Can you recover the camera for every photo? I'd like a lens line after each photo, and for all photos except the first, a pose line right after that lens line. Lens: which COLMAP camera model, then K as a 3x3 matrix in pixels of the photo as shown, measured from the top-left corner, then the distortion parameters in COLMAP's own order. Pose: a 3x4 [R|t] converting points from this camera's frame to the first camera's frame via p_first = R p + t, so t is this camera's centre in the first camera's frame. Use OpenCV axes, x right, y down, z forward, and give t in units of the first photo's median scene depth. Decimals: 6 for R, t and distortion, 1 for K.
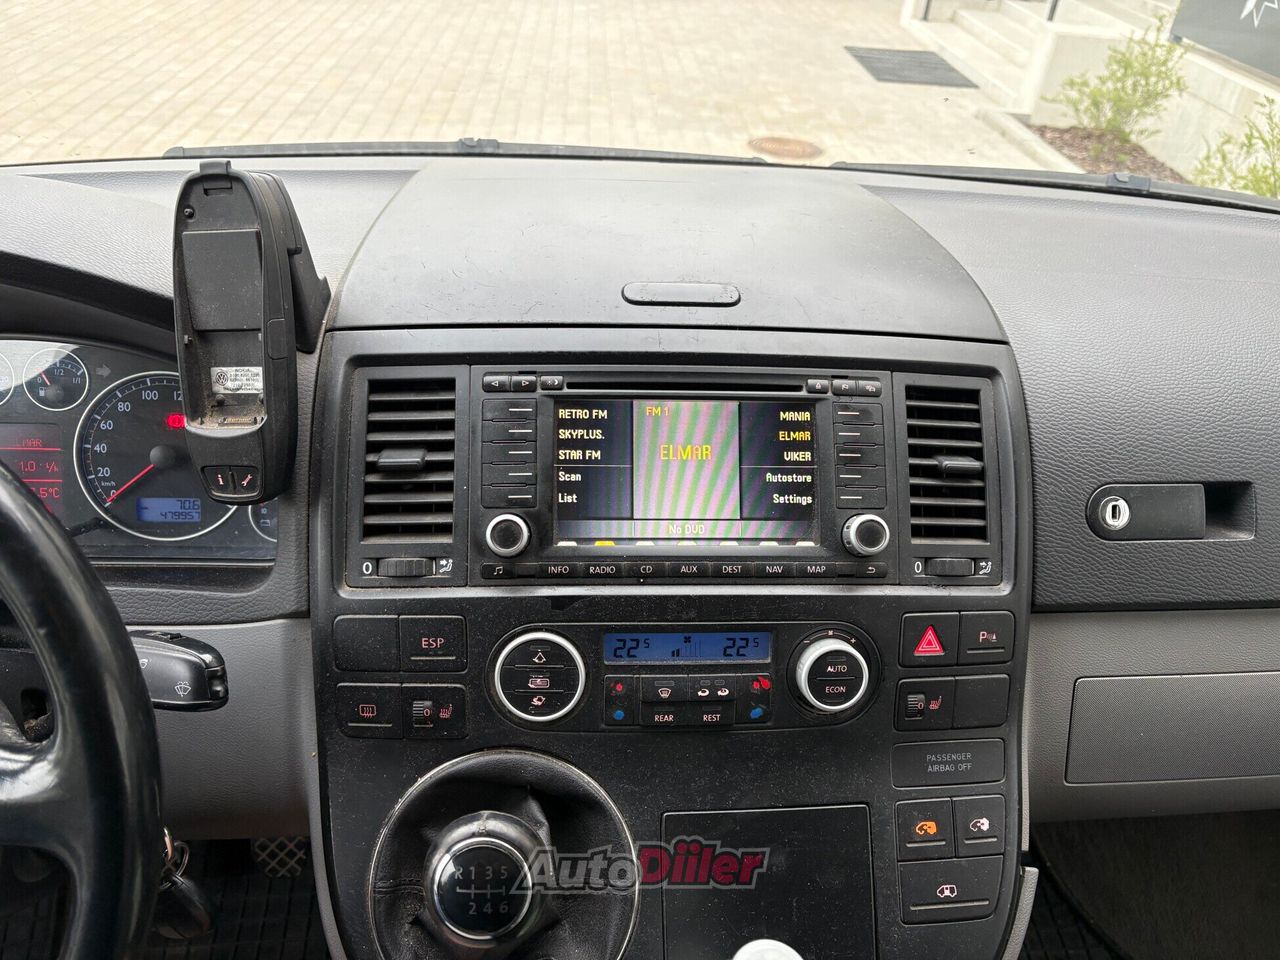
lens RADIAL K [[997.4, 0, 651.9], [0, 997.4, 480.9], [0, 0, 1]] dist [0.036185, -0.055900]
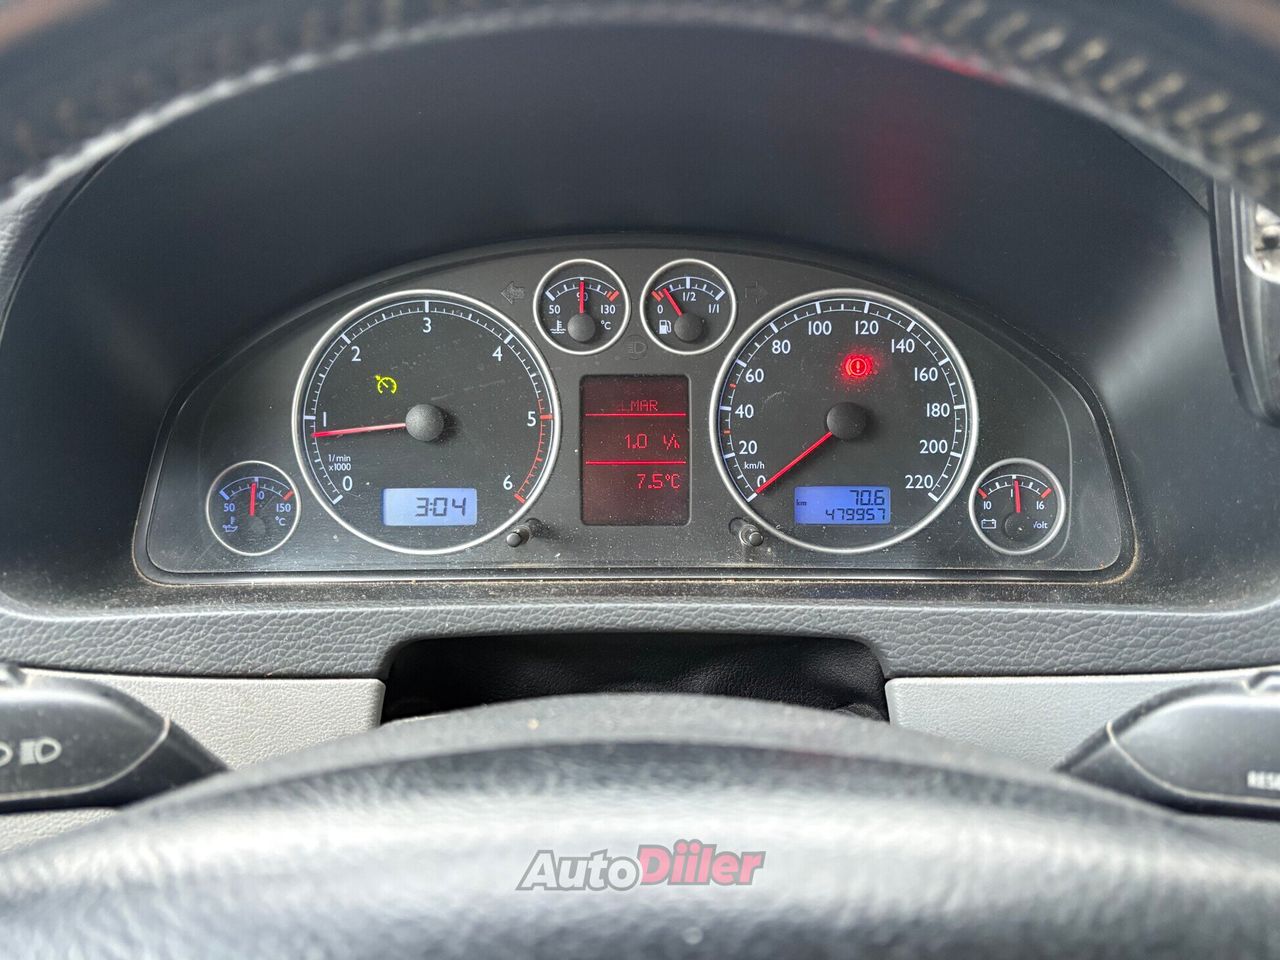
lens RADIAL K [[997.4, 0, 634.3], [0, 997.4, 484.6], [0, 0, 1]] dist [0.036185, -0.055900]
pose [[0.995193, -0.022625, -0.095283, -0.676236], [0.014336, 0.996123, -0.086790, 0.085343], [0.096877, 0.085007, 0.991660, 0.422992]]
